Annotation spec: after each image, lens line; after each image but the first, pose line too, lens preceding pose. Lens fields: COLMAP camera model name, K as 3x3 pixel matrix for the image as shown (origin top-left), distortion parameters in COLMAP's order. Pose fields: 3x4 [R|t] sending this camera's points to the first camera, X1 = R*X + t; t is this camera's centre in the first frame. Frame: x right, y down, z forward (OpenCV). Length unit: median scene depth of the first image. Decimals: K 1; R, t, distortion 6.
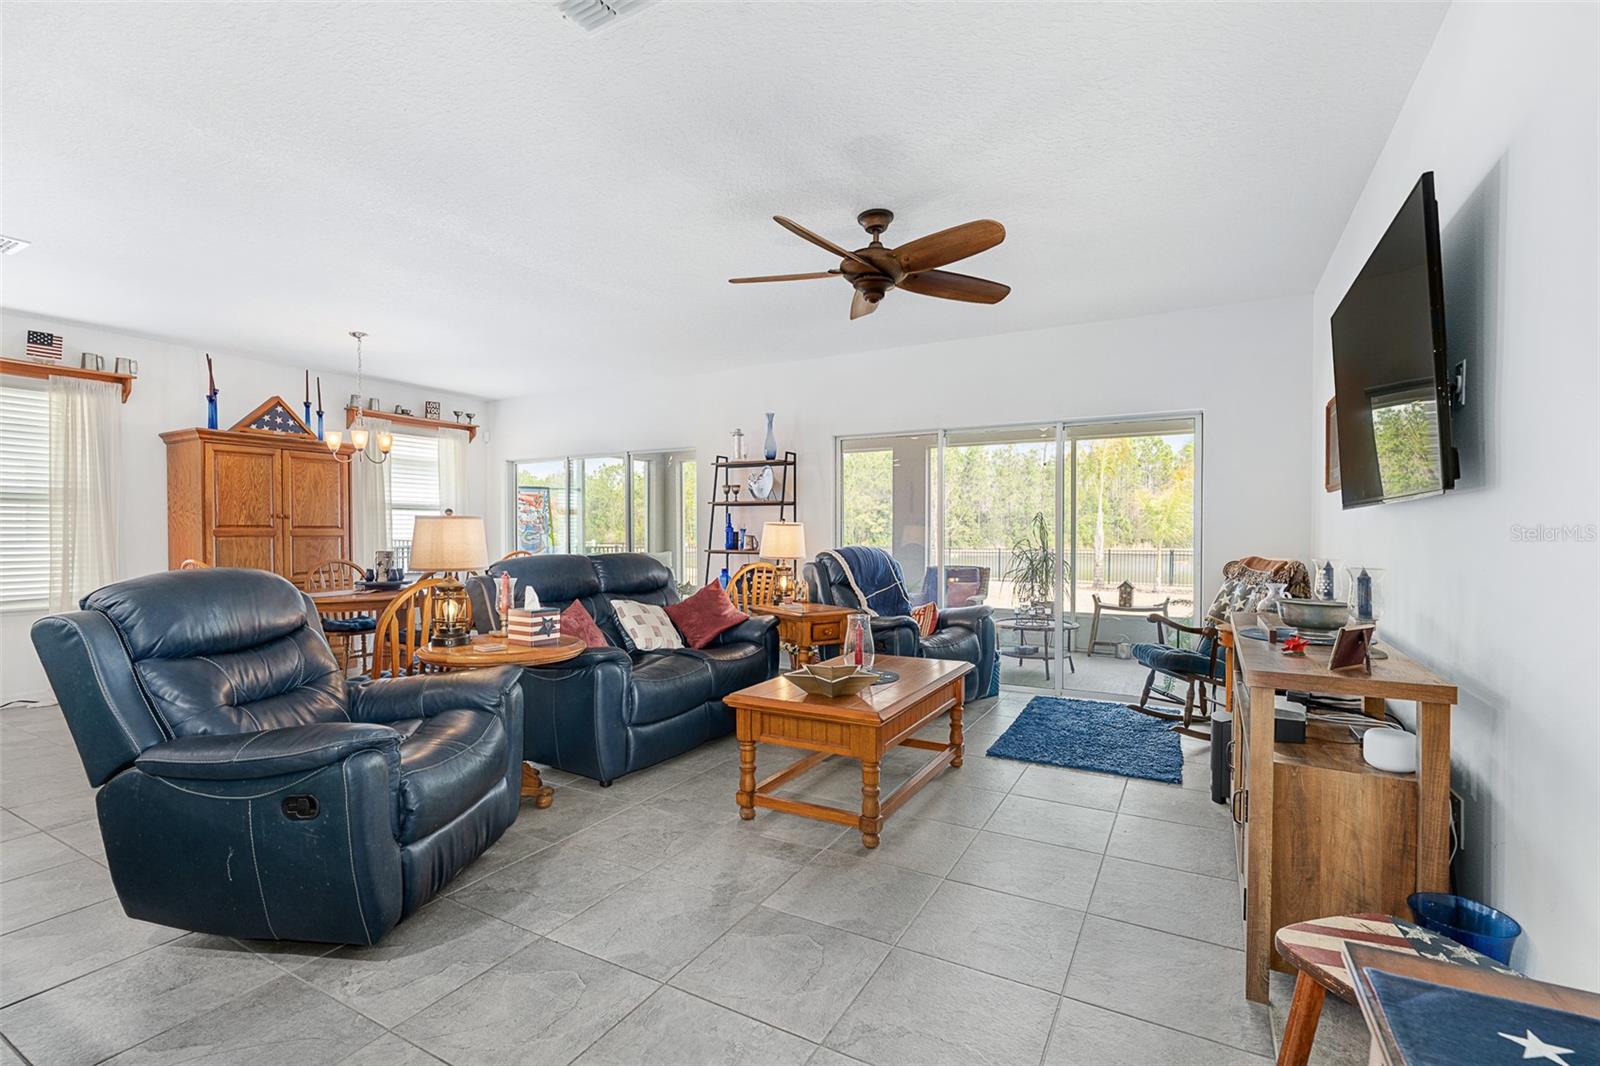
lens RADIAL K [[720.7, 0, 794.0], [0, 720.7, 543.3], [0, 0, 1]] dist [-0.005452, 0.001655]
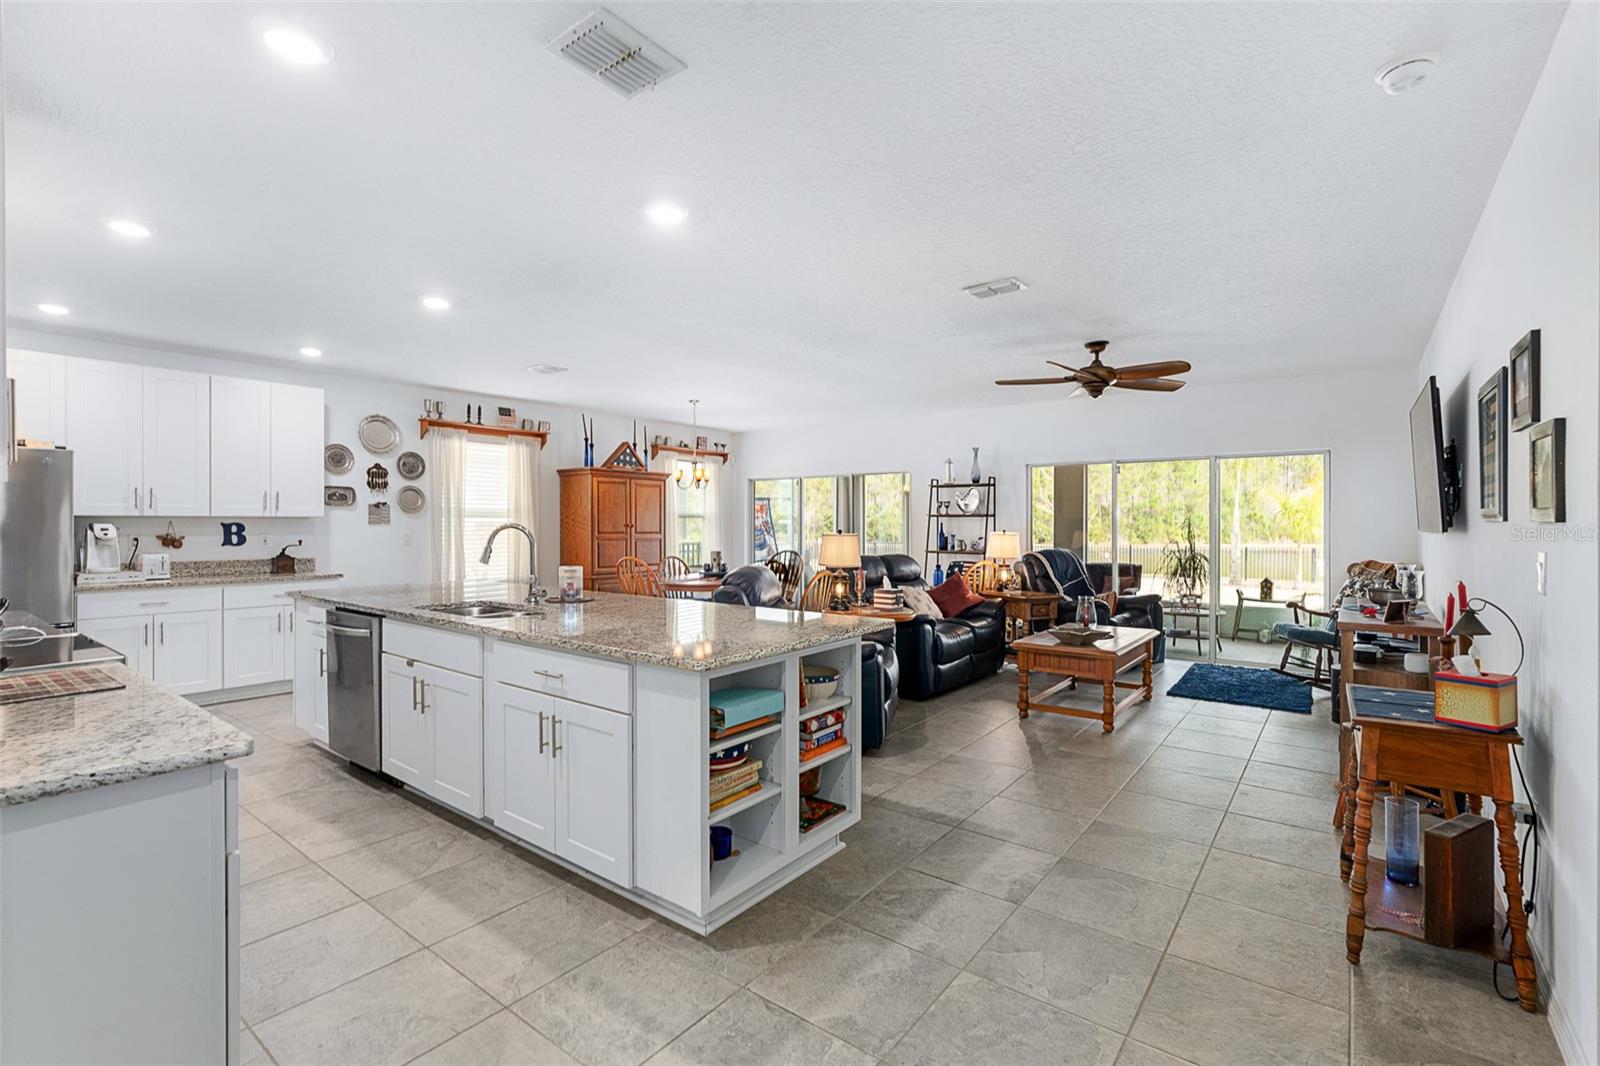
lens RADIAL K [[720.7, 0, 797.4], [0, 720.7, 526.7], [0, 0, 1]] dist [-0.005452, 0.001655]
pose [[0.989895, 0.000957, -0.141796, -0.186338], [-0.002895, 0.999905, -0.013462, -0.017944], [0.141769, 0.013736, 0.989804, -0.387075]]
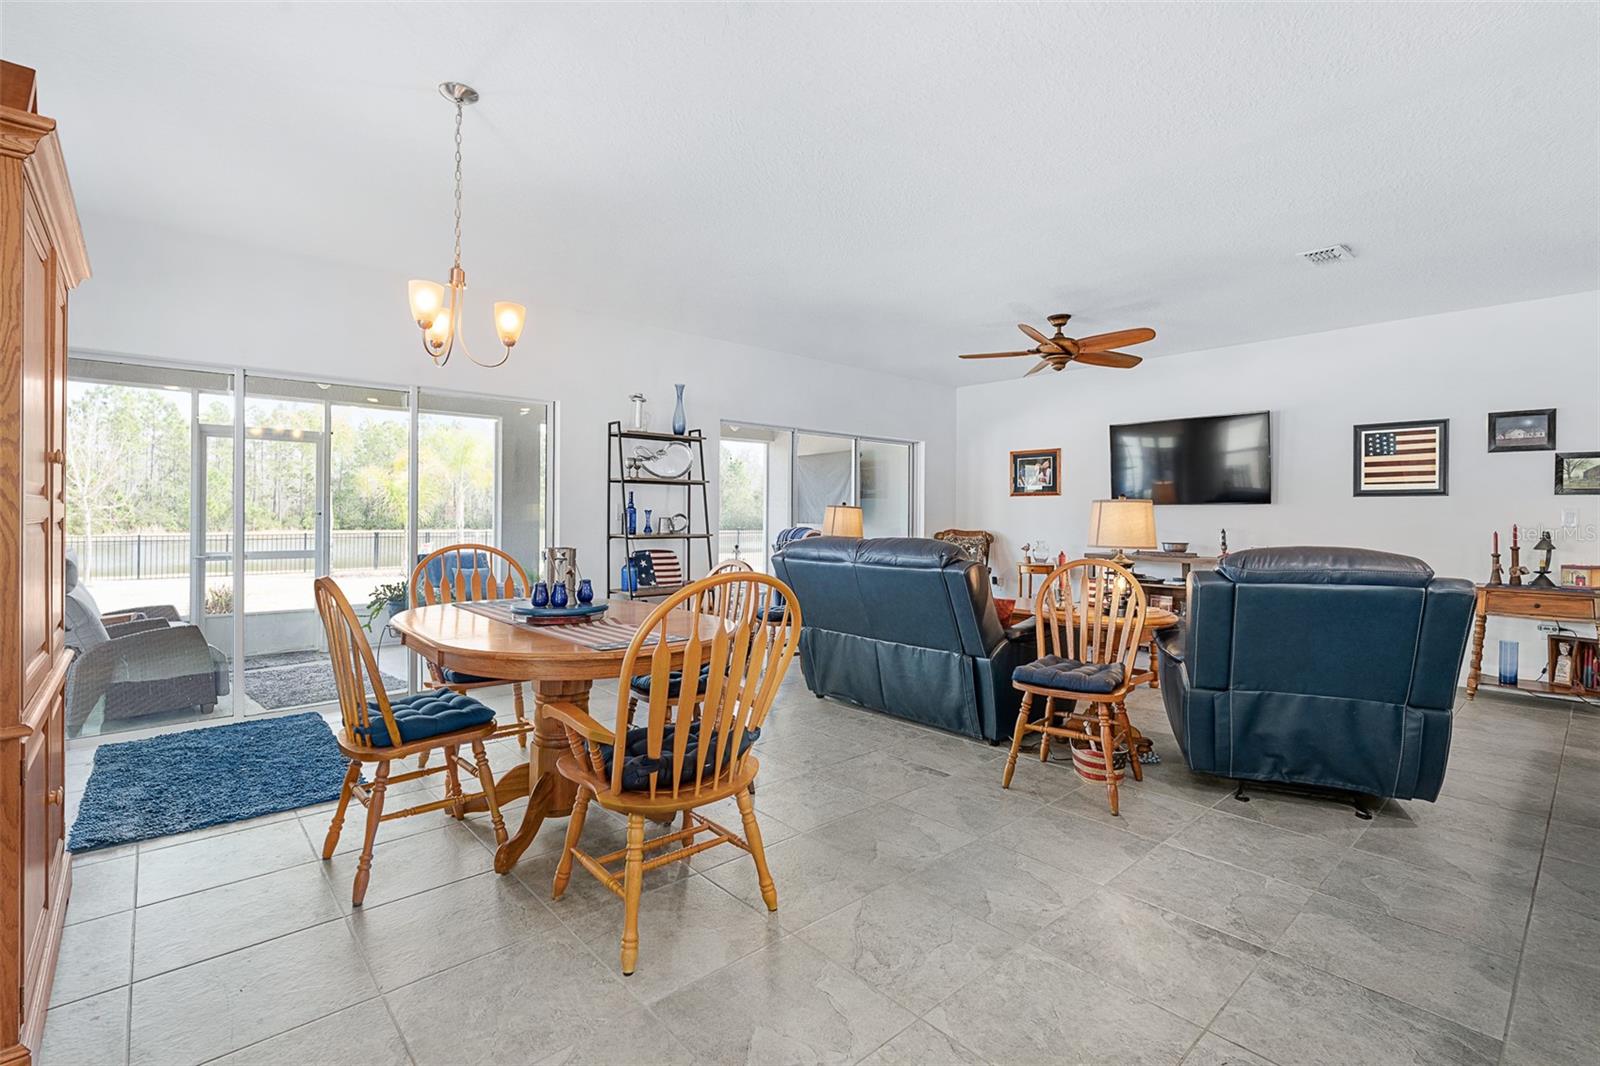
lens RADIAL K [[720.7, 0, 805.2], [0, 720.7, 515.8], [0, 0, 1]] dist [-0.005452, 0.001655]
pose [[0.318290, 0.000486, 0.947993, -0.938151], [0.011479, 0.999925, -0.004366, -0.008543], [-0.947924, 0.012272, 0.318261, 0.615957]]
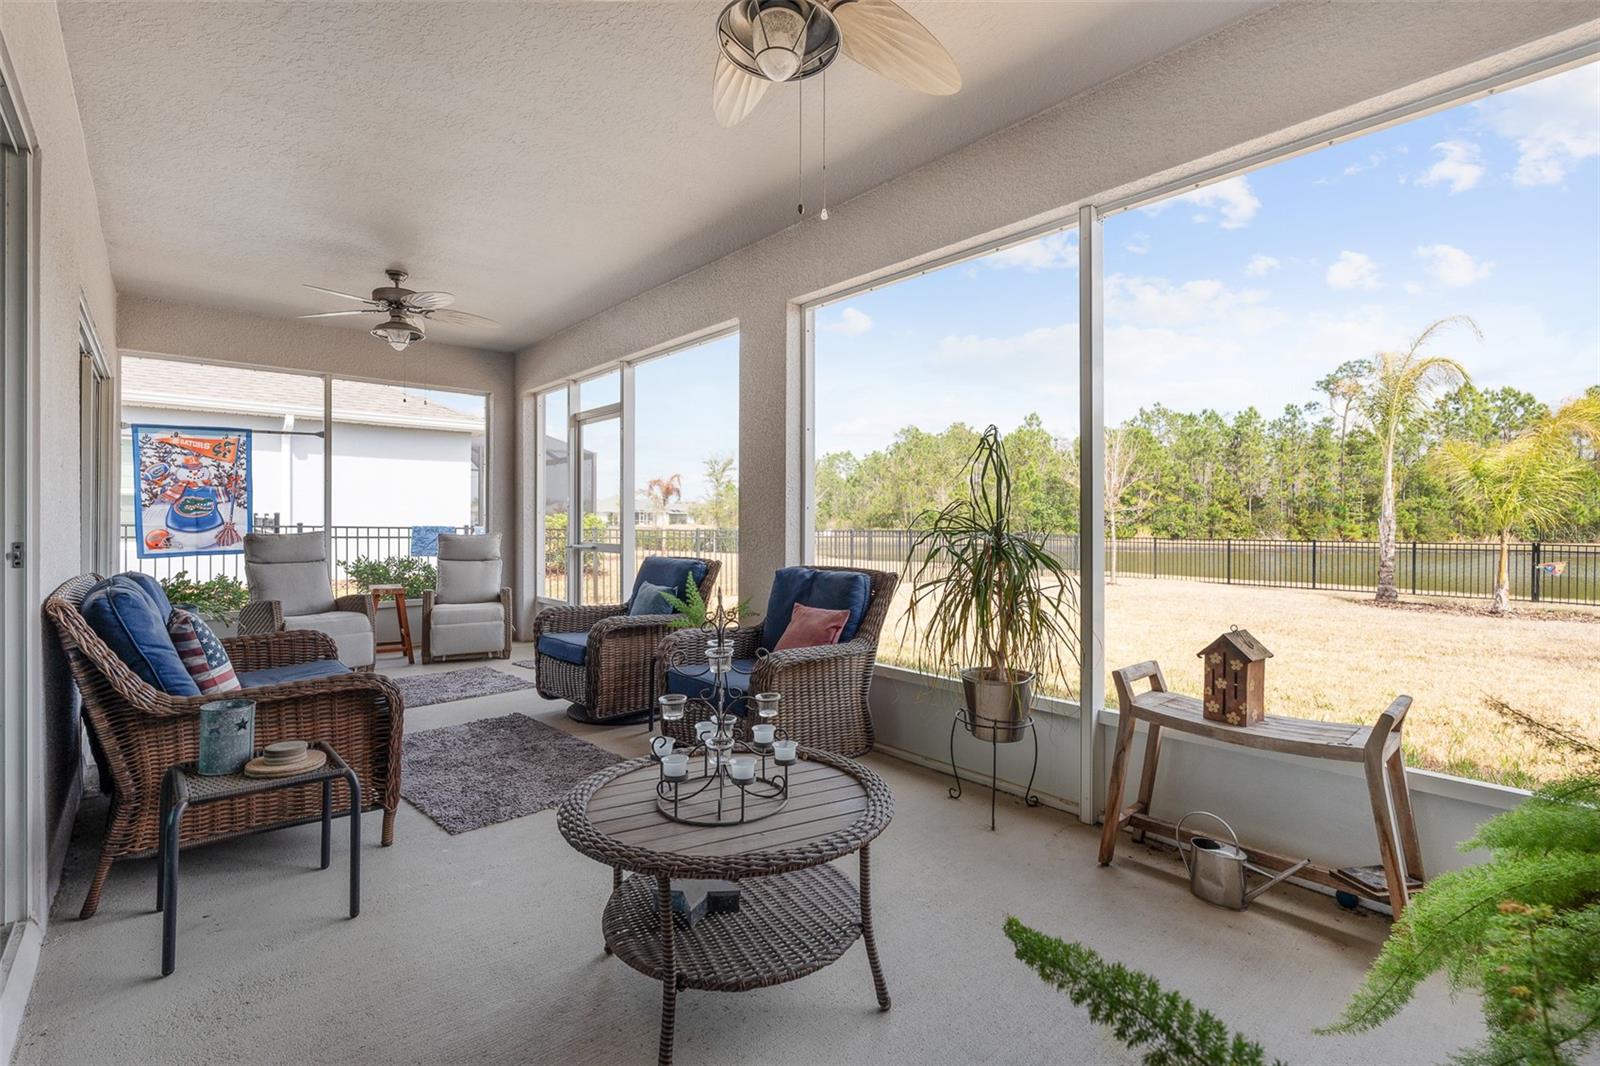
lens RADIAL K [[720.7, 0, 800.2], [0, 720.7, 518.8], [0, 0, 1]] dist [-0.005452, 0.001655]
pose [[0.947339, -0.003099, -0.320218, 0.548805], [-0.003596, 0.999787, -0.020313, 0.018479], [0.320213, 0.020395, 0.947126, 0.943584]]
